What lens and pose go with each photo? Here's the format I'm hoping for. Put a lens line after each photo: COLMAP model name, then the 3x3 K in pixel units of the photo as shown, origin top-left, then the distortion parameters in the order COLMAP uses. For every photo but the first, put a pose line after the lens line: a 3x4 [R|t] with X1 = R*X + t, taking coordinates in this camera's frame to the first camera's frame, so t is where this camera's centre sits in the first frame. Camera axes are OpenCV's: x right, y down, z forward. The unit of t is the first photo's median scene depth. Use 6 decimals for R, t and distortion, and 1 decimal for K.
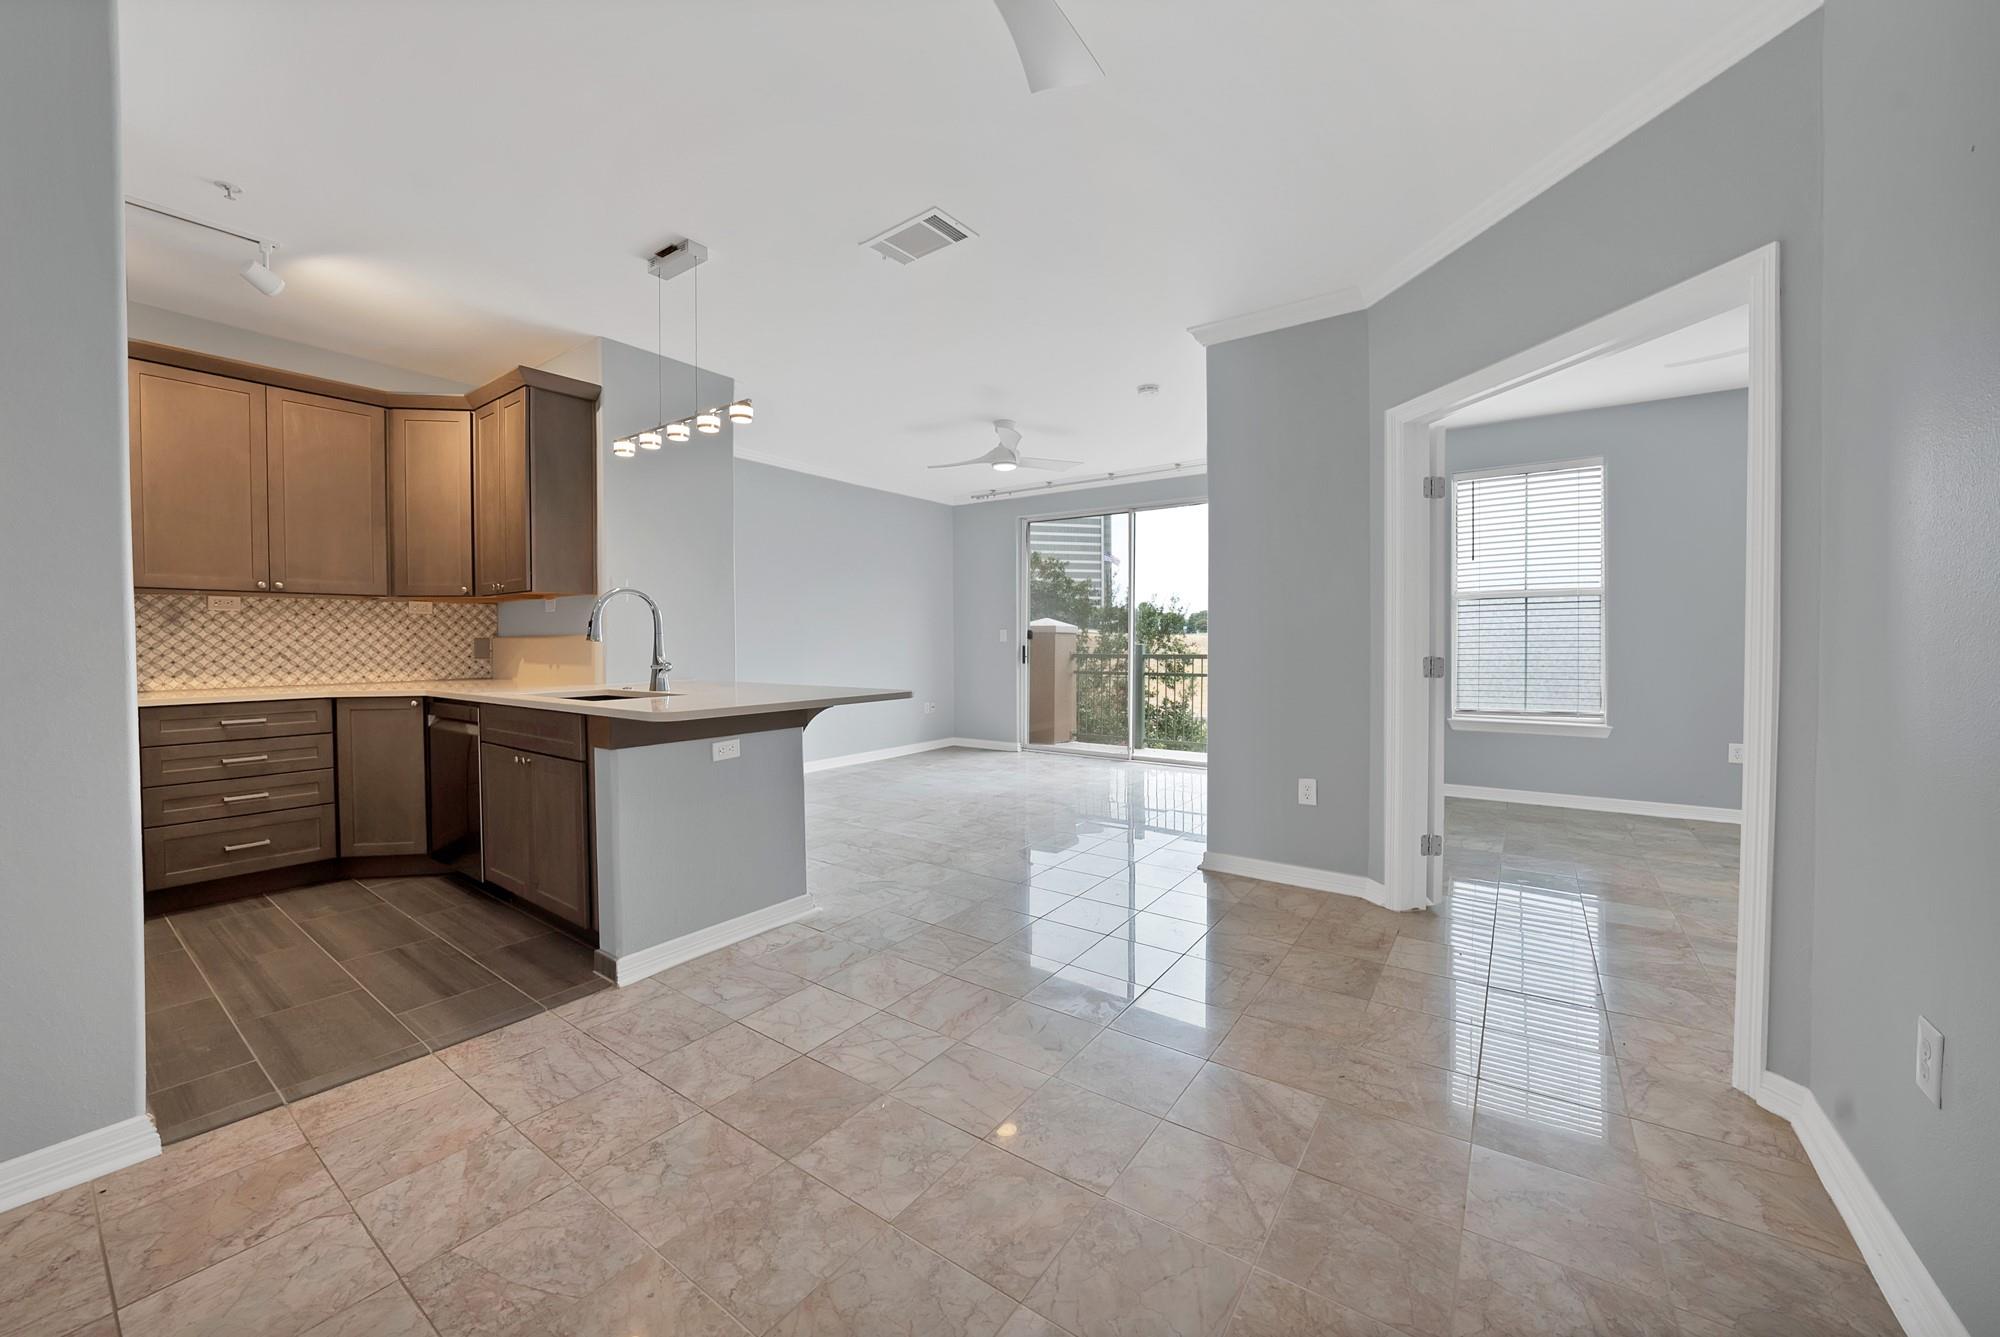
lens RADIAL K [[737.0, 0, 1001.6], [0, 737.0, 656.6], [0, 0, 1]] dist [-0.017112, 0.000366]
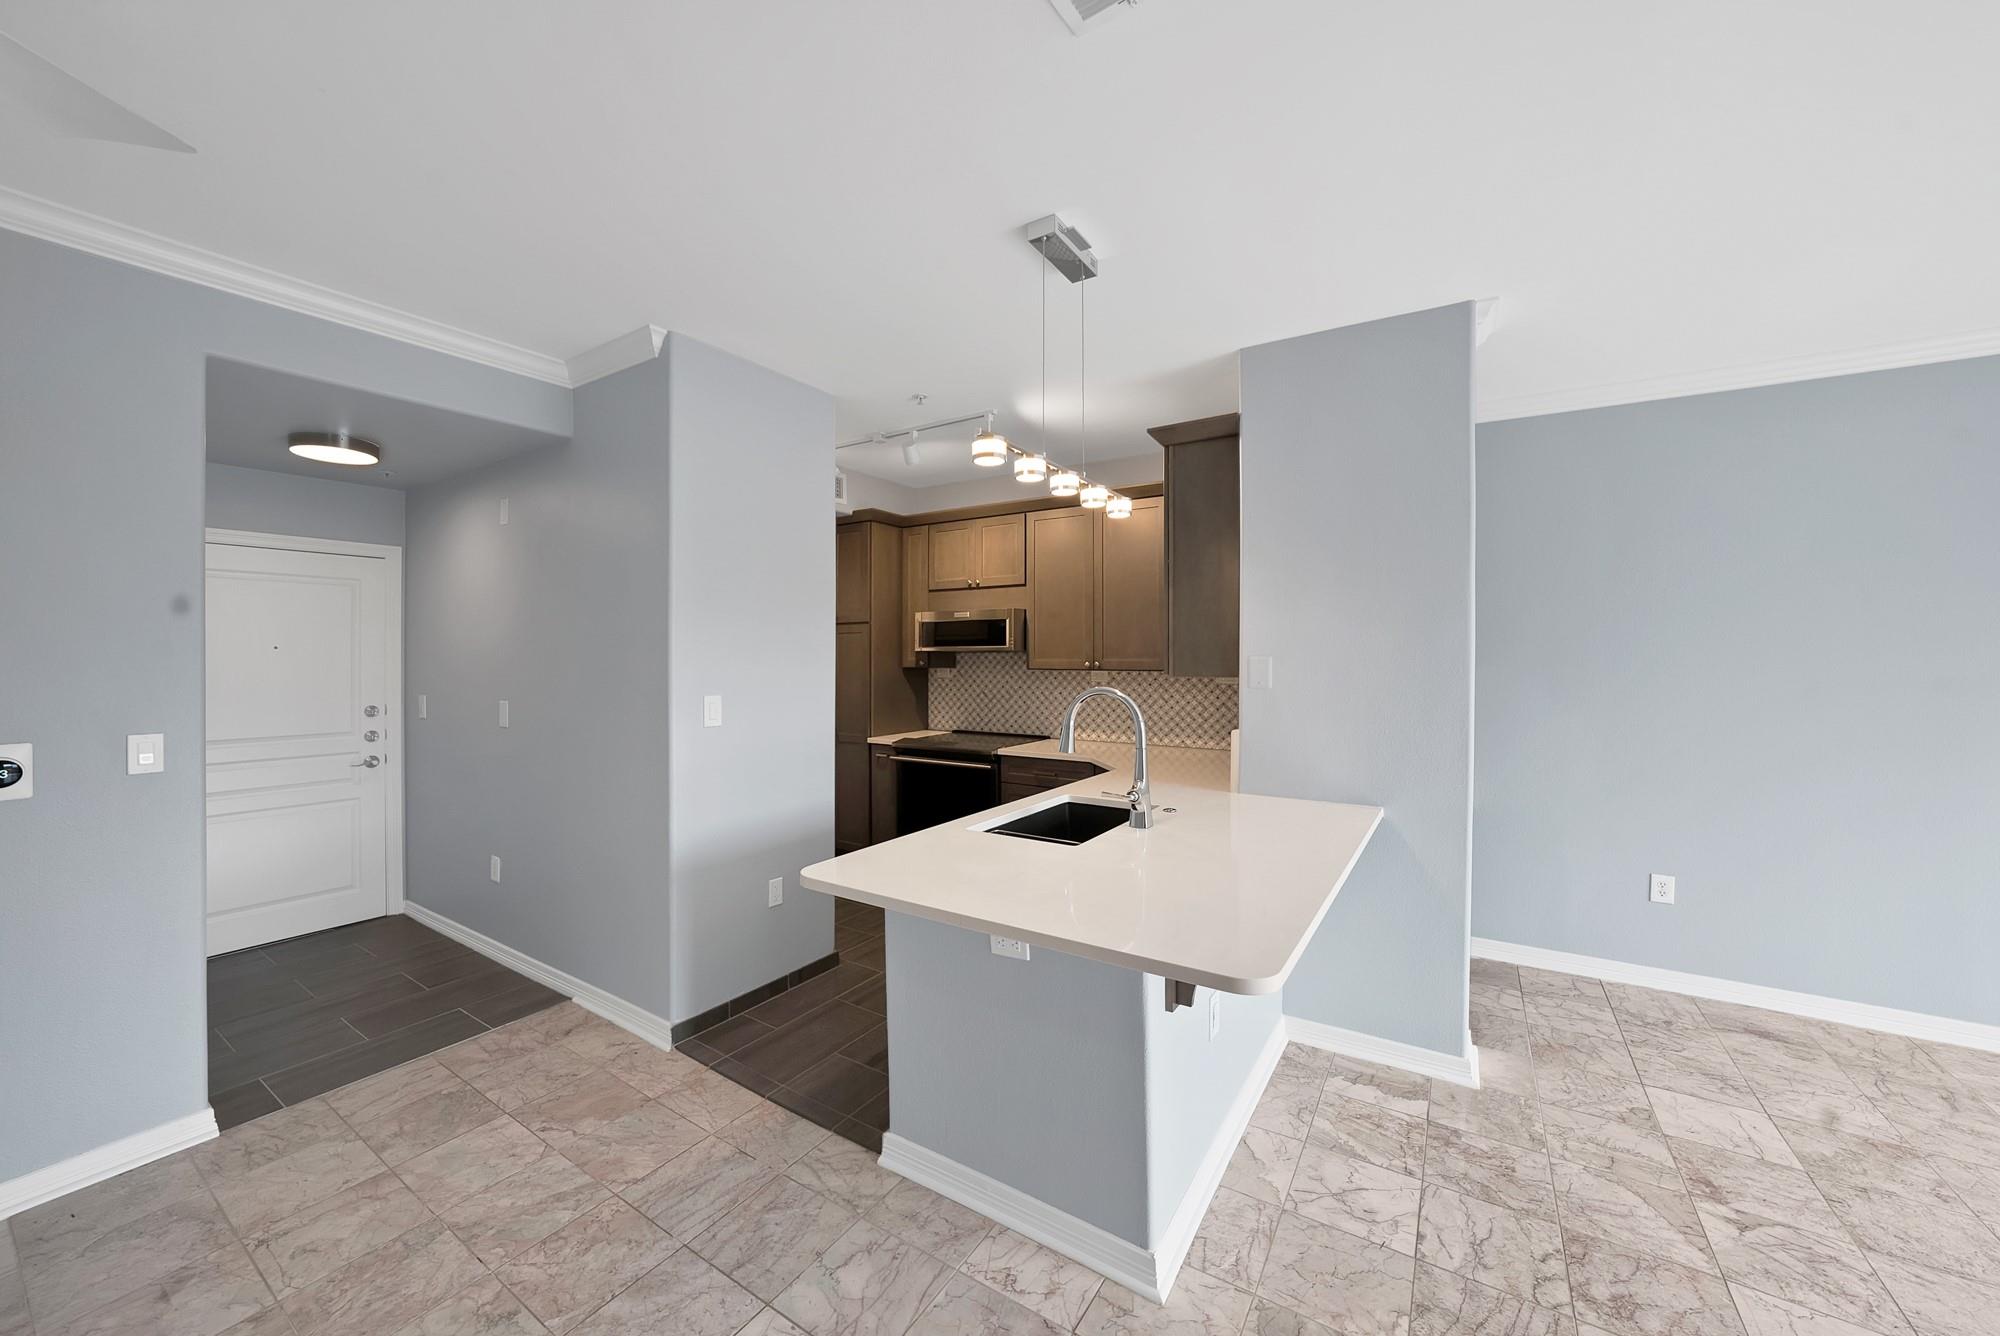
lens RADIAL K [[737.0, 0, 1001.6], [0, 737.0, 656.1], [0, 0, 1]] dist [-0.017112, 0.000366]
pose [[0.044077, 0.005668, -0.999012, 0.239085], [-0.027217, 0.999620, 0.004471, -0.108249], [0.998657, 0.026993, 0.044215, 0.744899]]
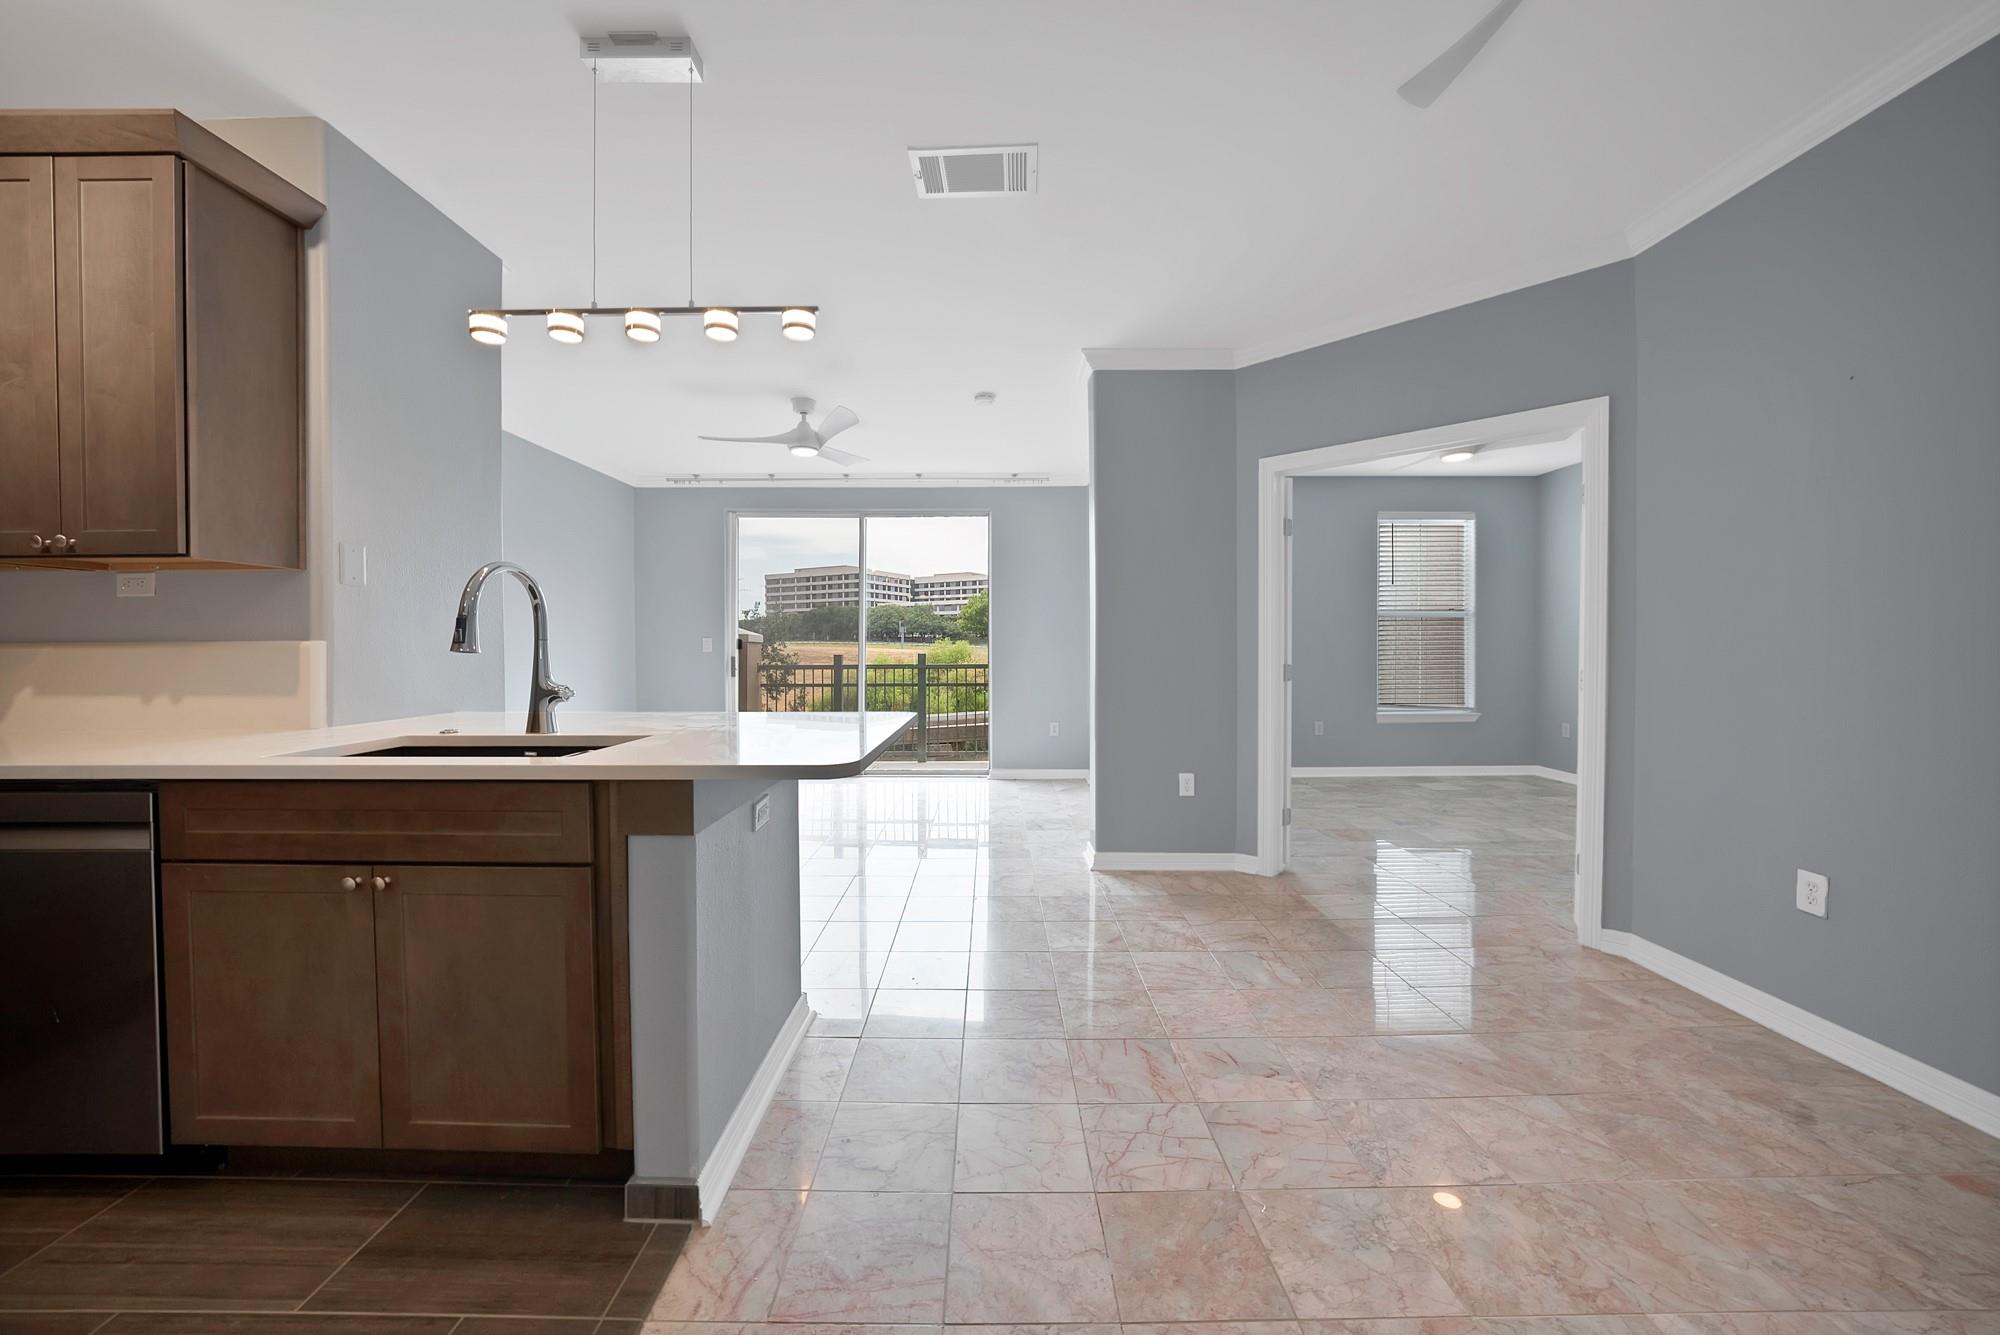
lens RADIAL K [[724.5, 0, 988.5], [0, 724.5, 663.3], [0, 0, 1]] dist [-0.030630, 0.008155]
pose [[0.817062, -0.010649, 0.576452, -0.455057], [0.012976, 0.999916, 0.000079, -0.006834], [-0.576404, 0.007415, 0.817131, 0.260339]]
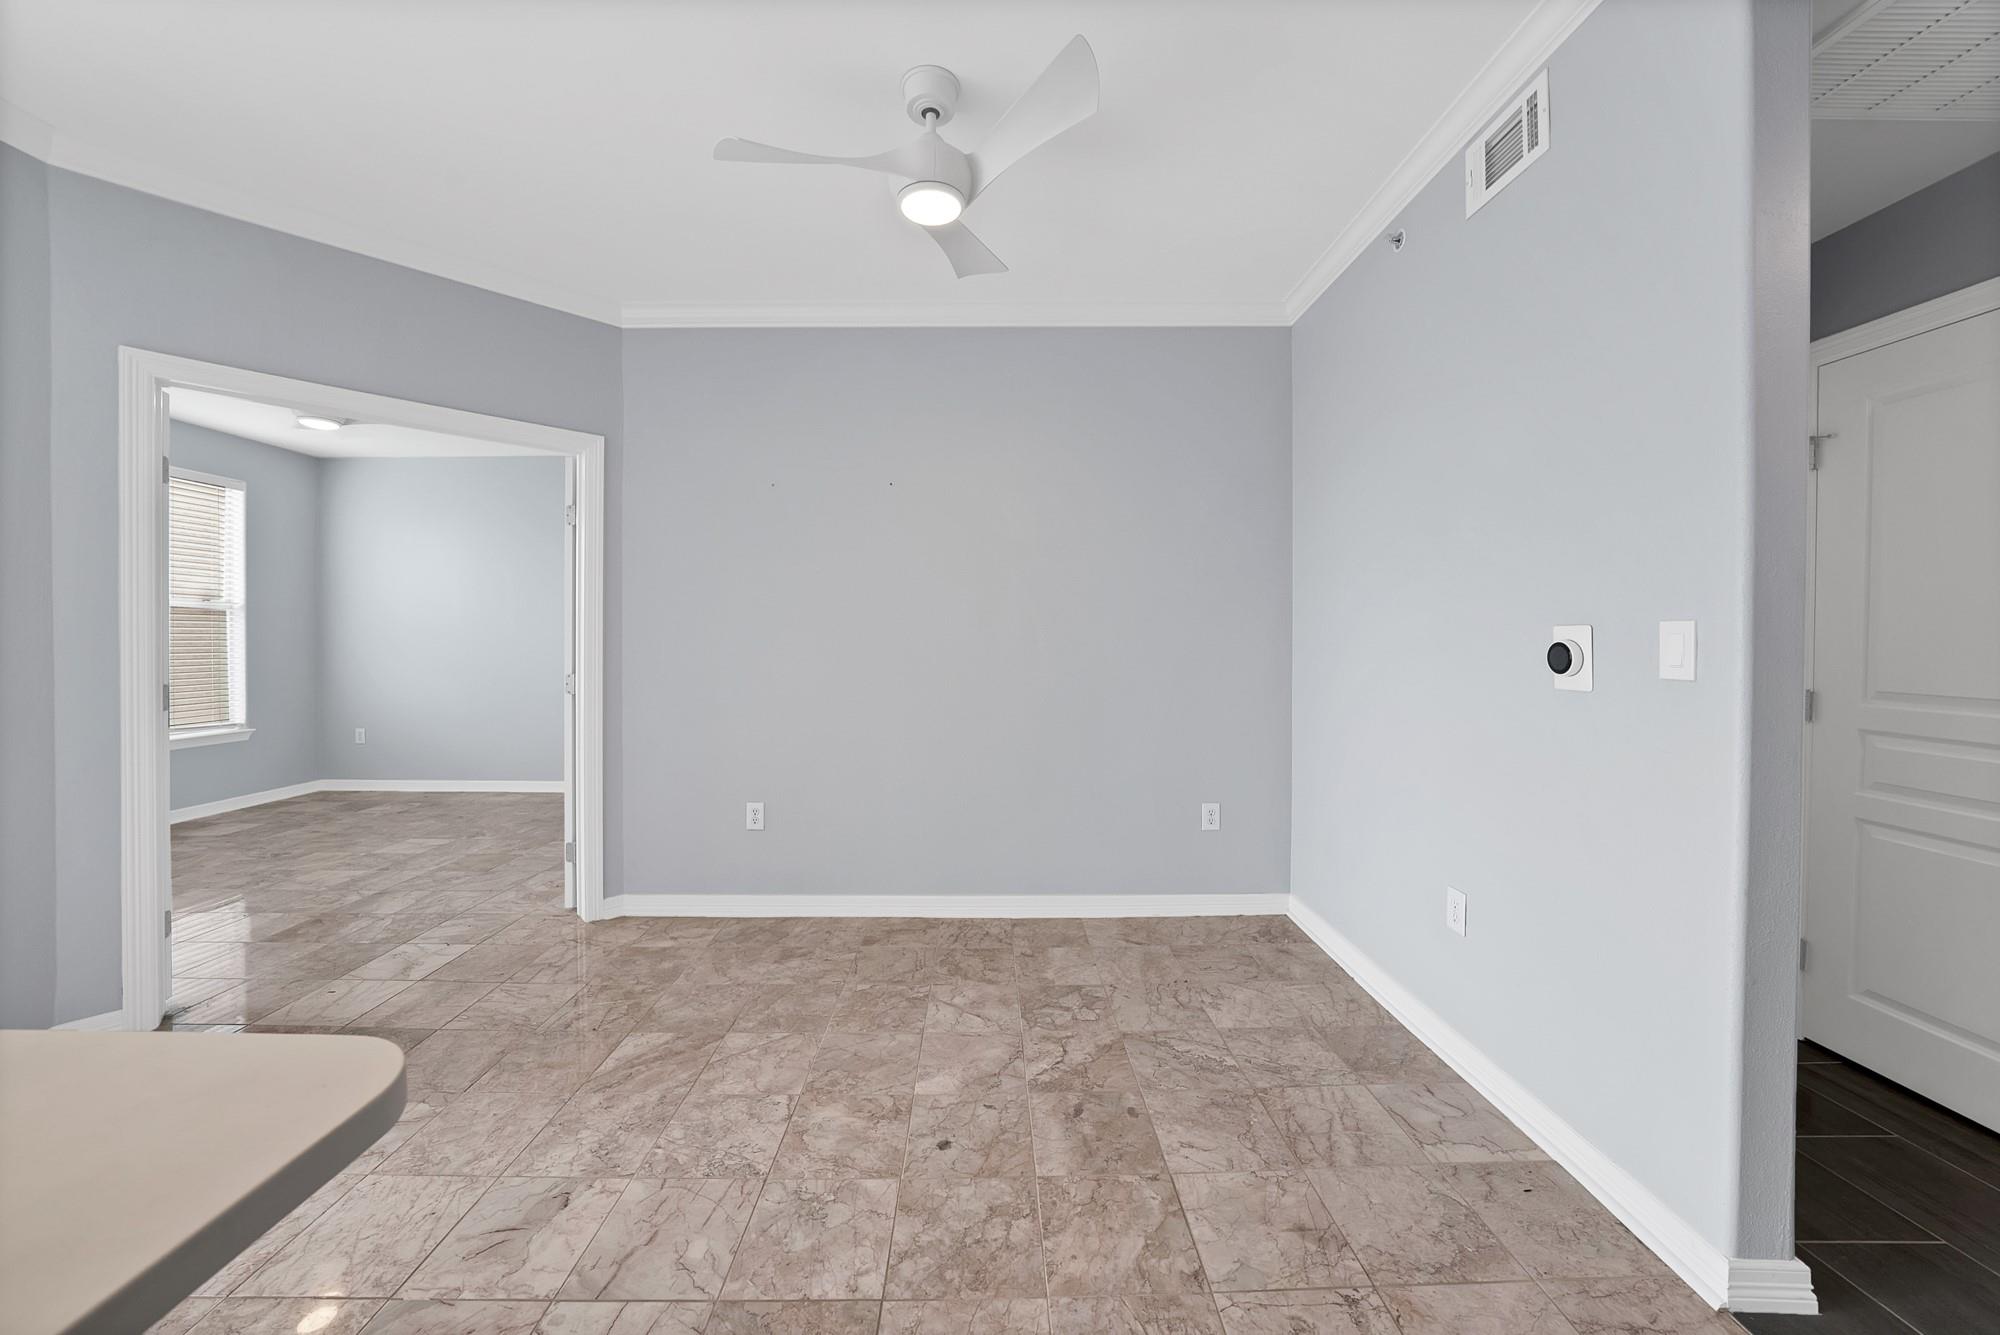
lens RADIAL K [[716.2, 0, 993.9], [0, 716.2, 649.3], [0, 0, 1]] dist [-0.016349, 0.002734]
pose [[-0.575978, -0.007597, 0.817430, -0.469974], [0.021096, 0.999486, 0.024154, -0.032873], [-0.817193, 0.031157, -0.575522, 0.614076]]
